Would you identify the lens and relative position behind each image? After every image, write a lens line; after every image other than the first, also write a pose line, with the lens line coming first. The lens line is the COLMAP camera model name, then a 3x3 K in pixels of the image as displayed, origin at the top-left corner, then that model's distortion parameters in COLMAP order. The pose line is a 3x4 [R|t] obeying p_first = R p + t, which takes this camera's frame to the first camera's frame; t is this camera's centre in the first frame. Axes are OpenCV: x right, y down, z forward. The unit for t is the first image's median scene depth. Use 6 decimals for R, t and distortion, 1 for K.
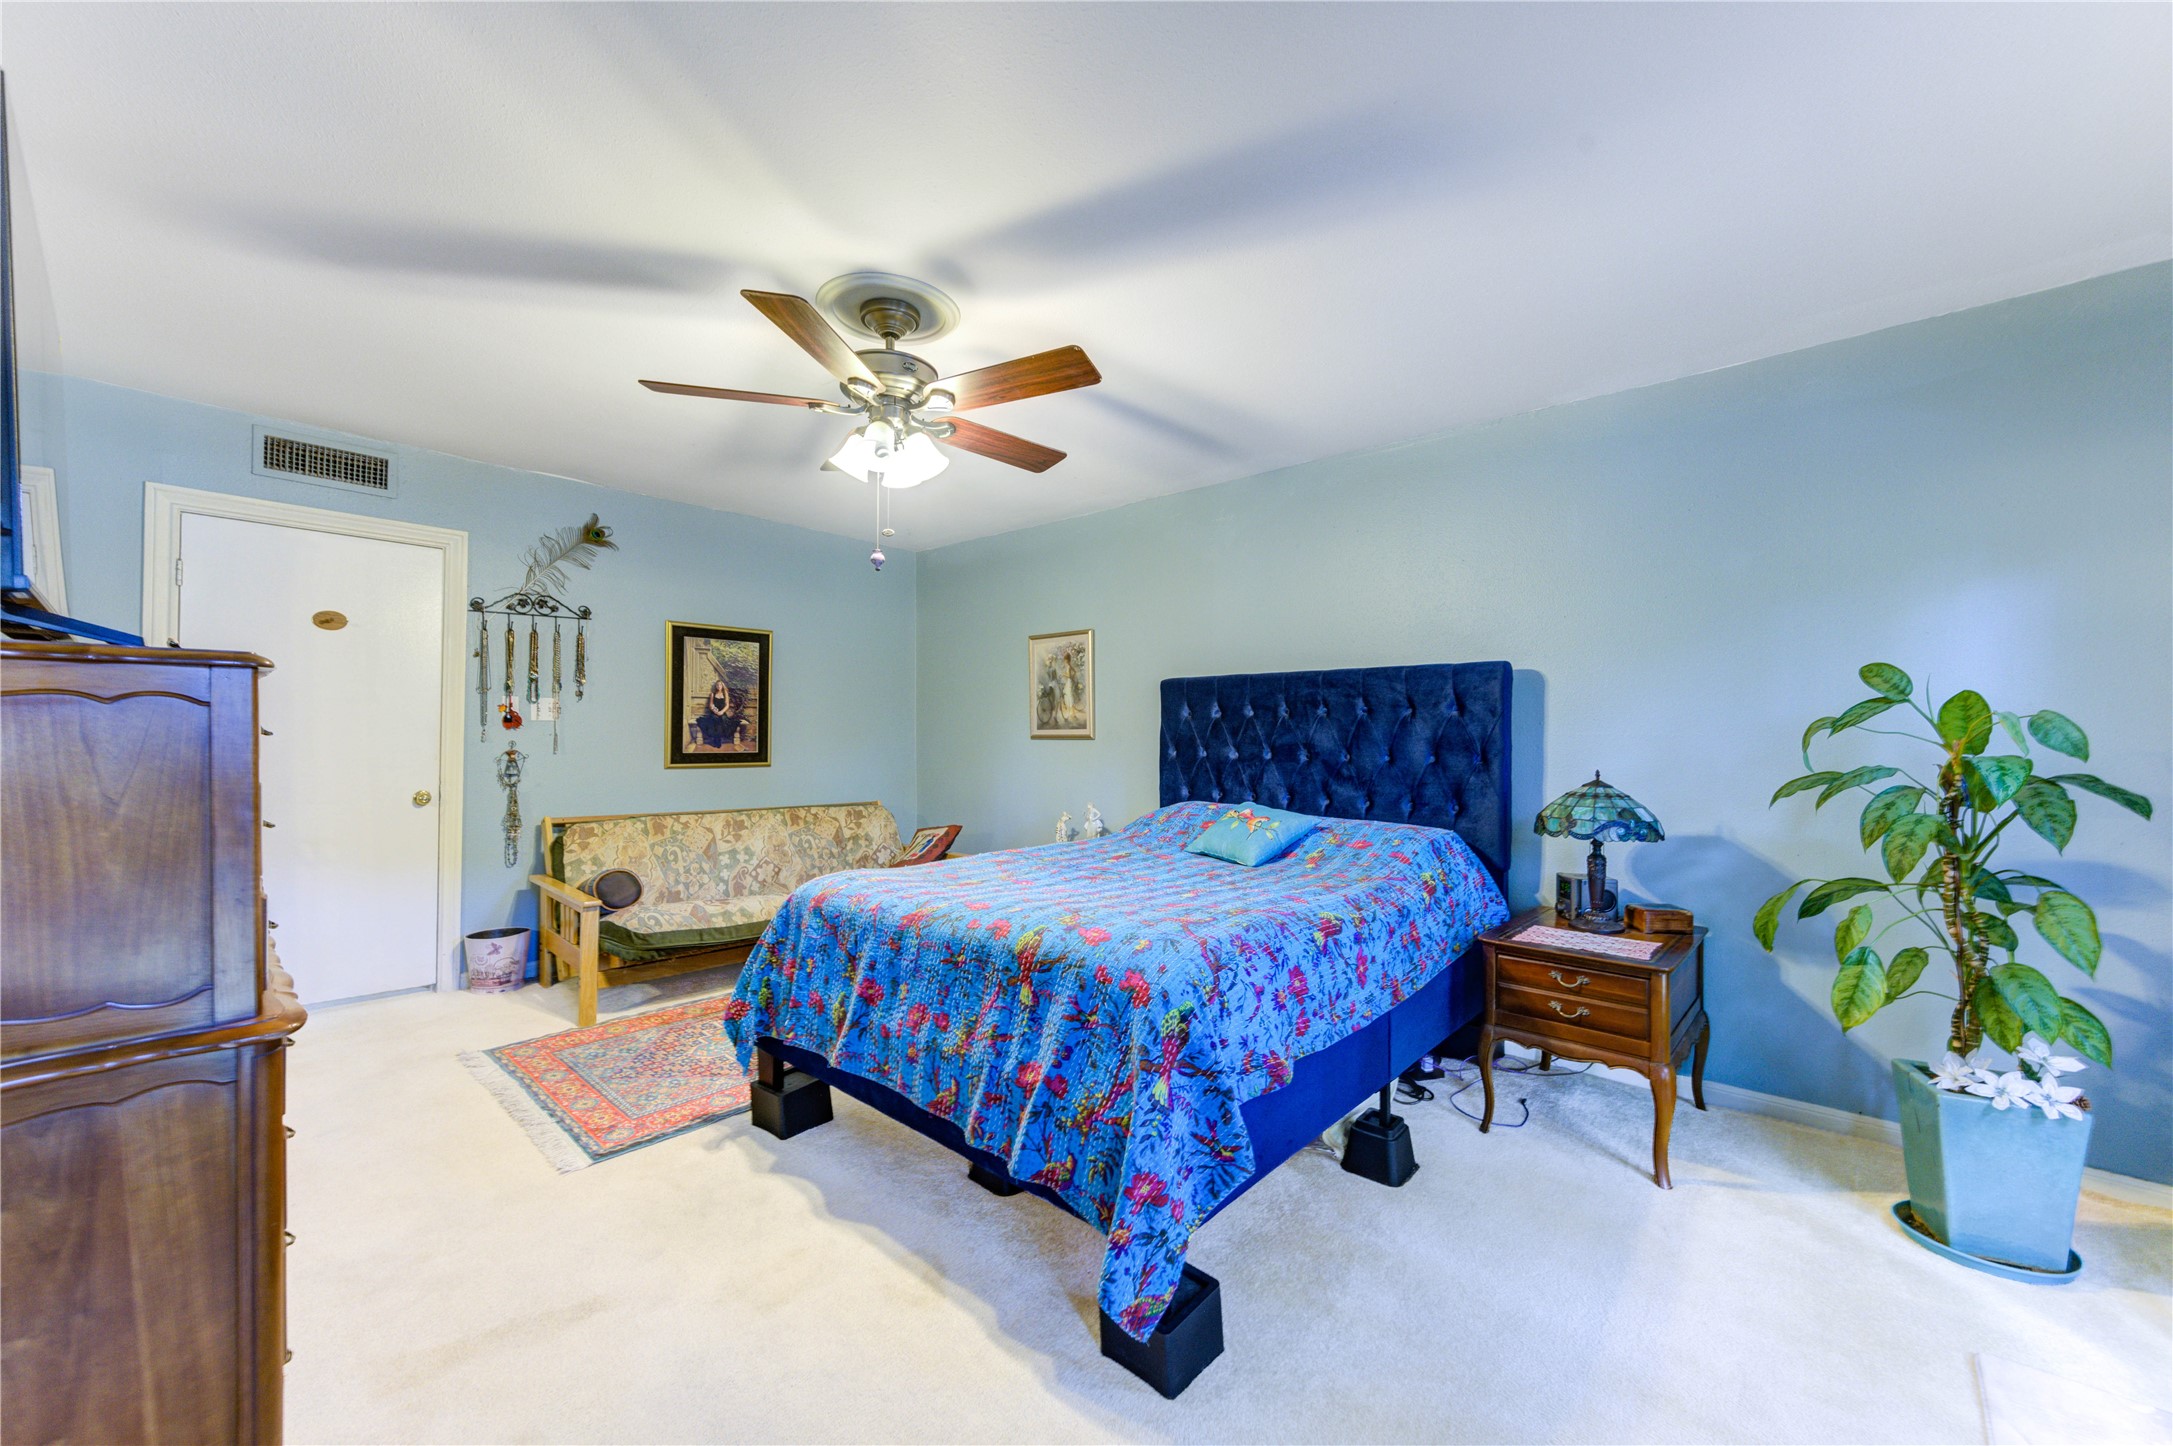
lens RADIAL K [[850.1, 0, 1103.5], [0, 850.1, 734.0], [0, 0, 1]] dist [0.000814, 0.000020]
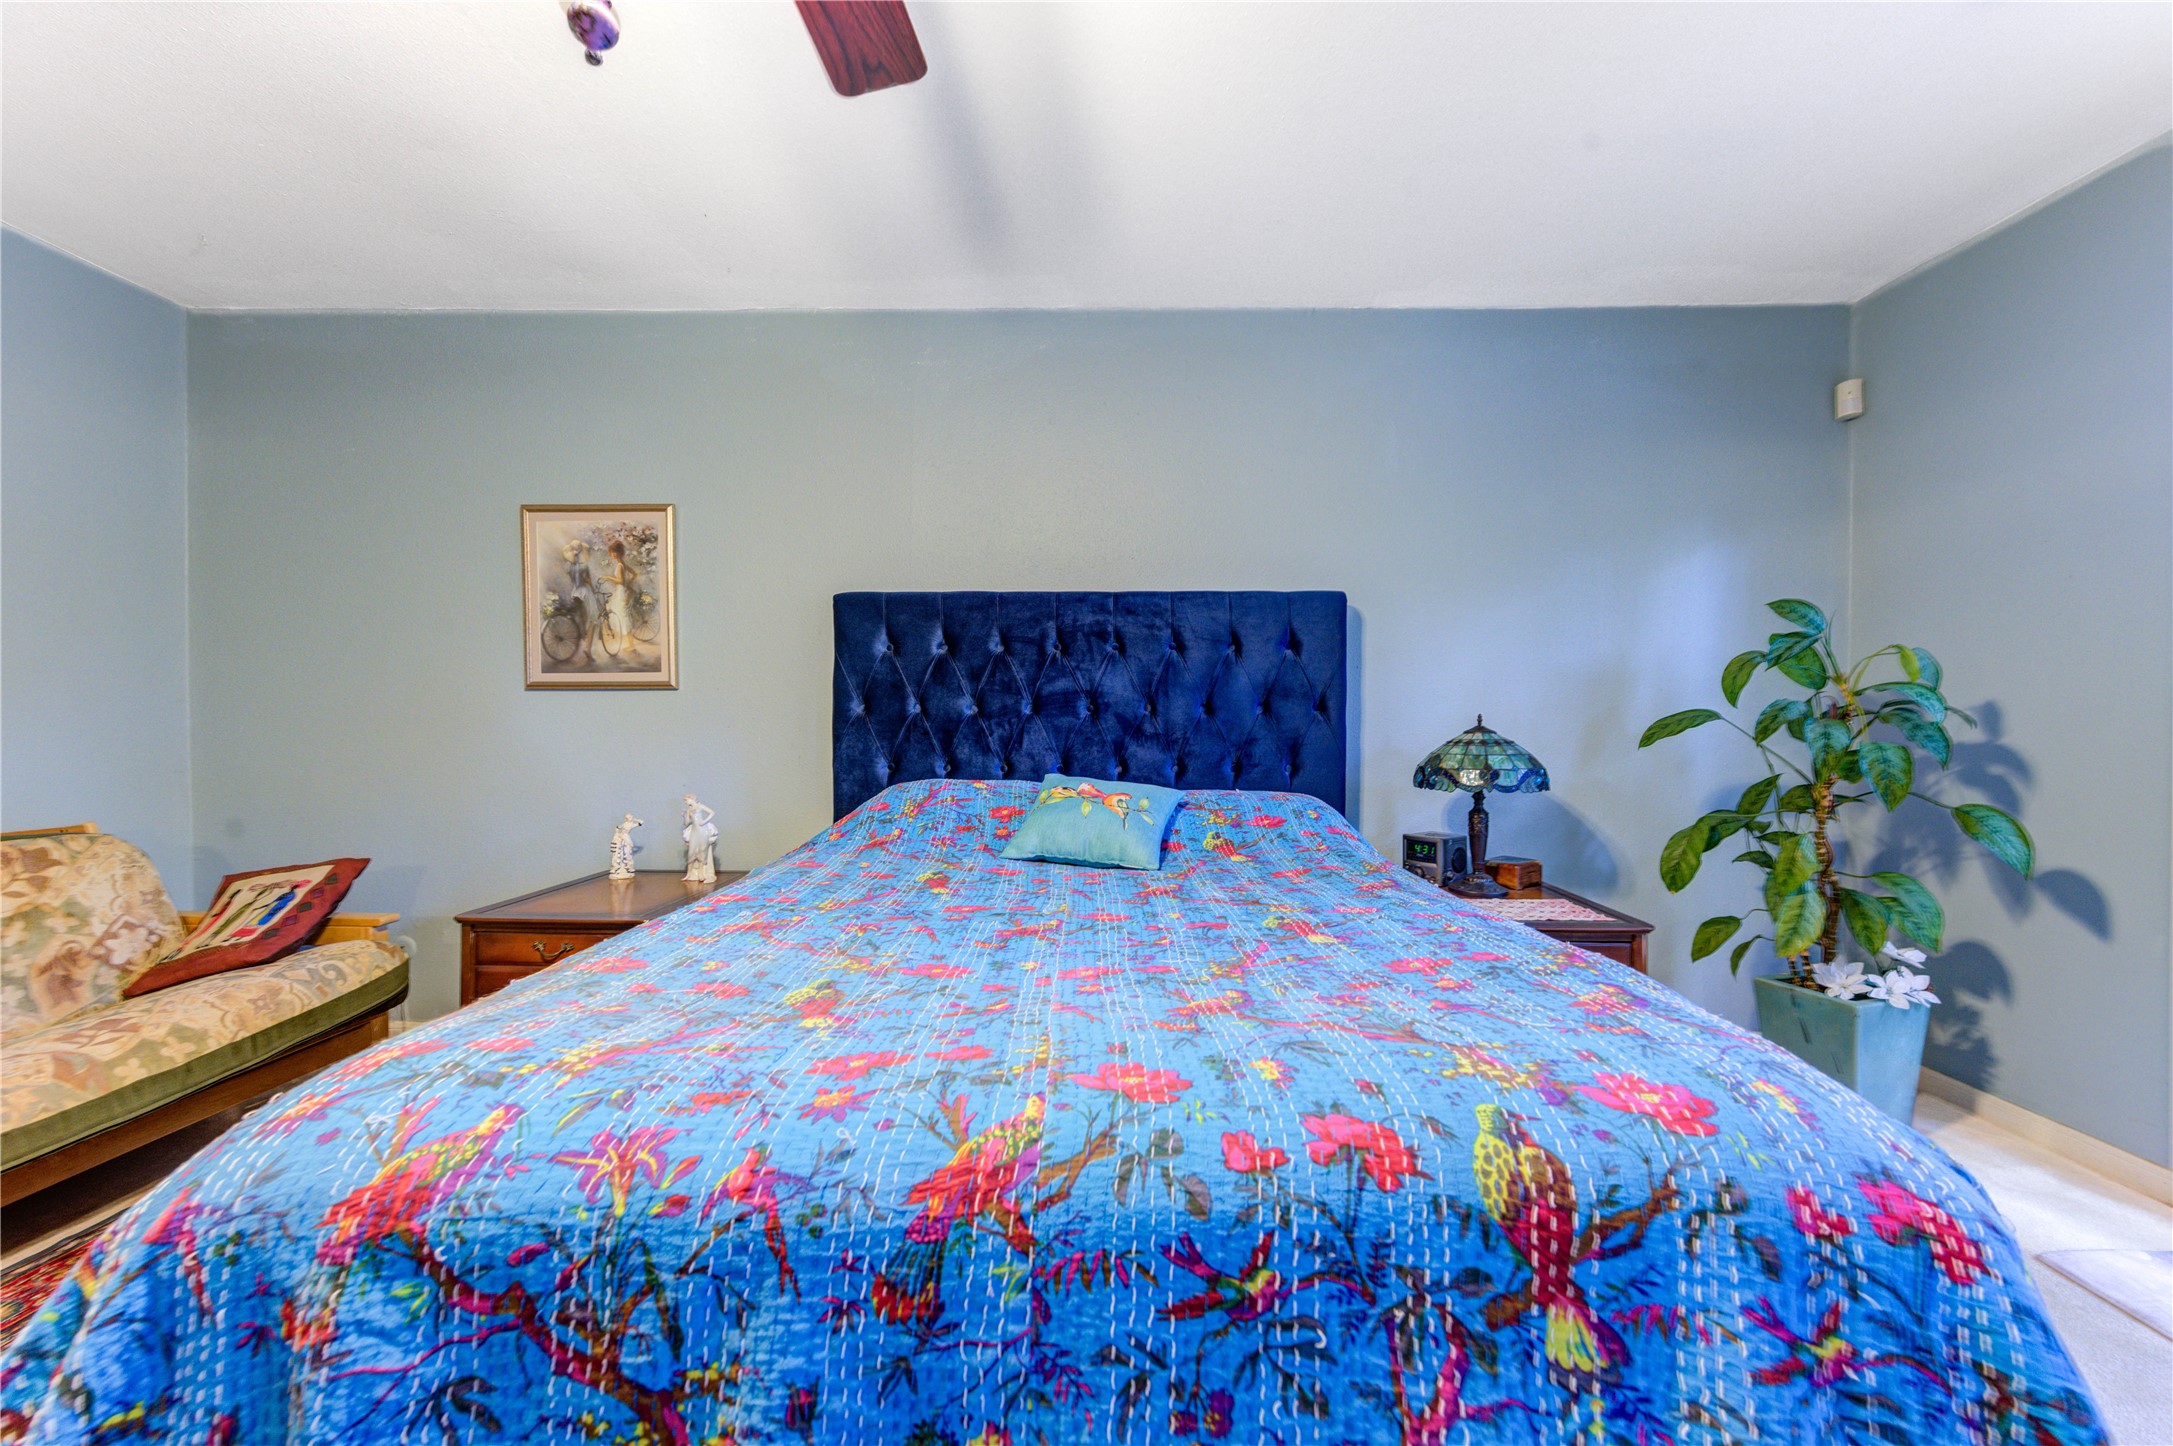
lens RADIAL K [[850.1, 0, 1107.4], [0, 850.1, 720.2], [0, 0, 1]] dist [0.000814, 0.000020]
pose [[0.752364, -0.005849, 0.658722, -0.204665], [0.002090, 0.999977, 0.006492, 0.028486], [-0.658745, -0.003507, 0.752358, 0.399856]]
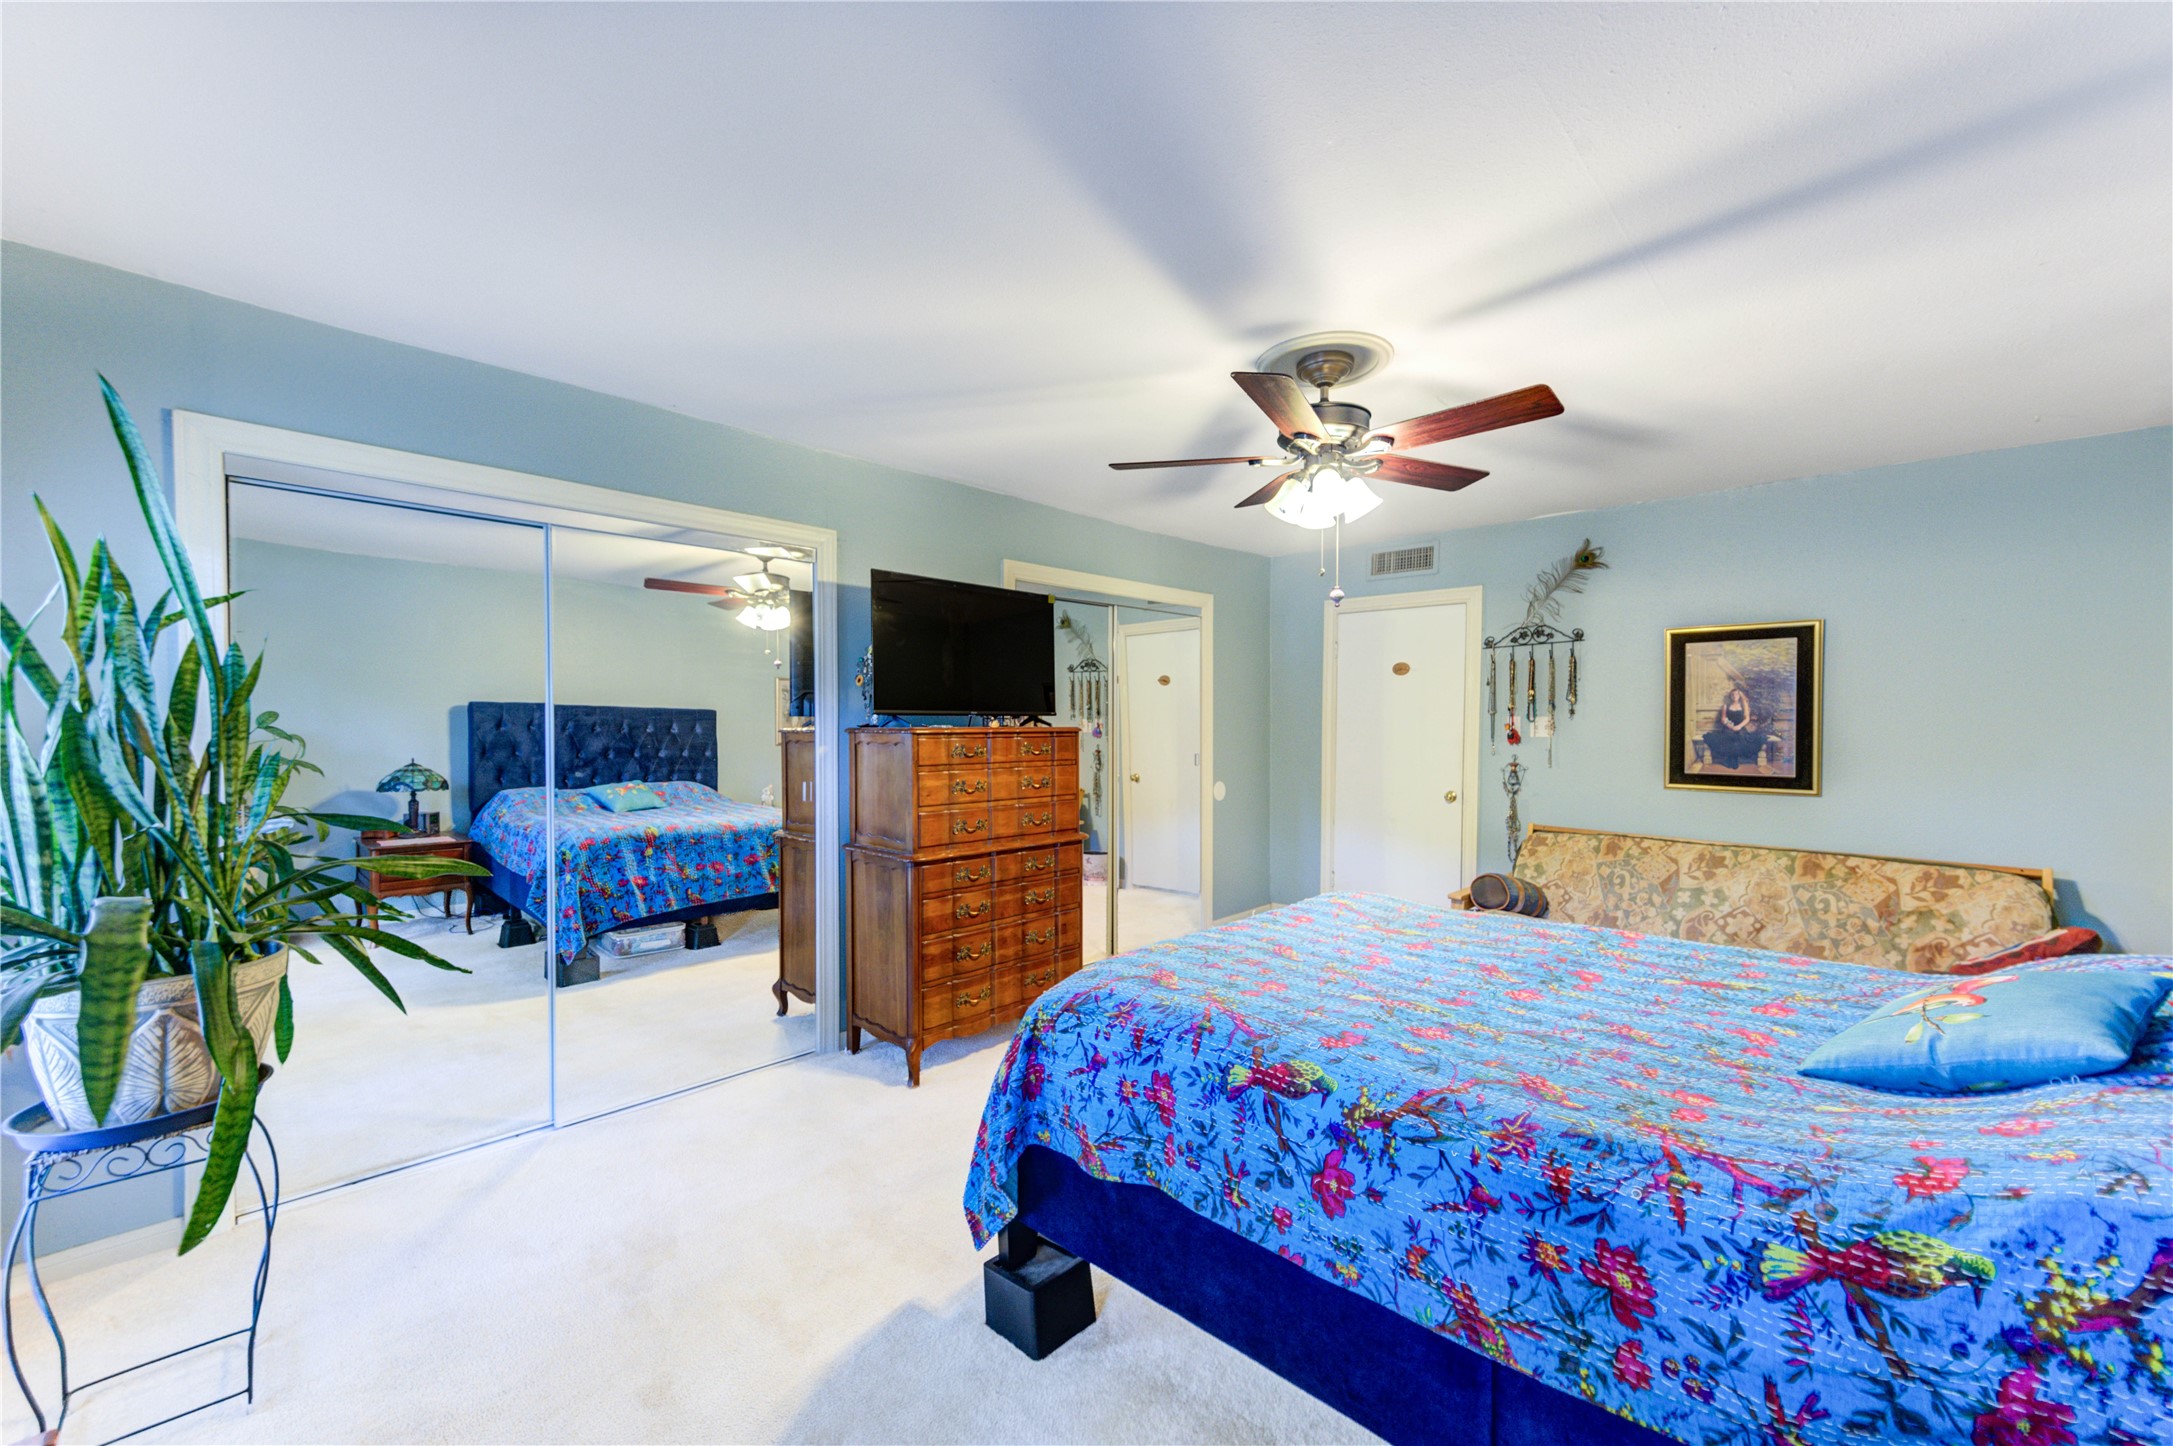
lens RADIAL K [[850.1, 0, 1087.8], [0, 850.1, 726.5], [0, 0, 1]] dist [0.000814, 0.000020]
pose [[-0.042297, -0.002274, -0.999102, 0.490849], [-0.003456, 0.999992, -0.002130, -0.025711], [0.999099, 0.003363, -0.042305, 0.455025]]
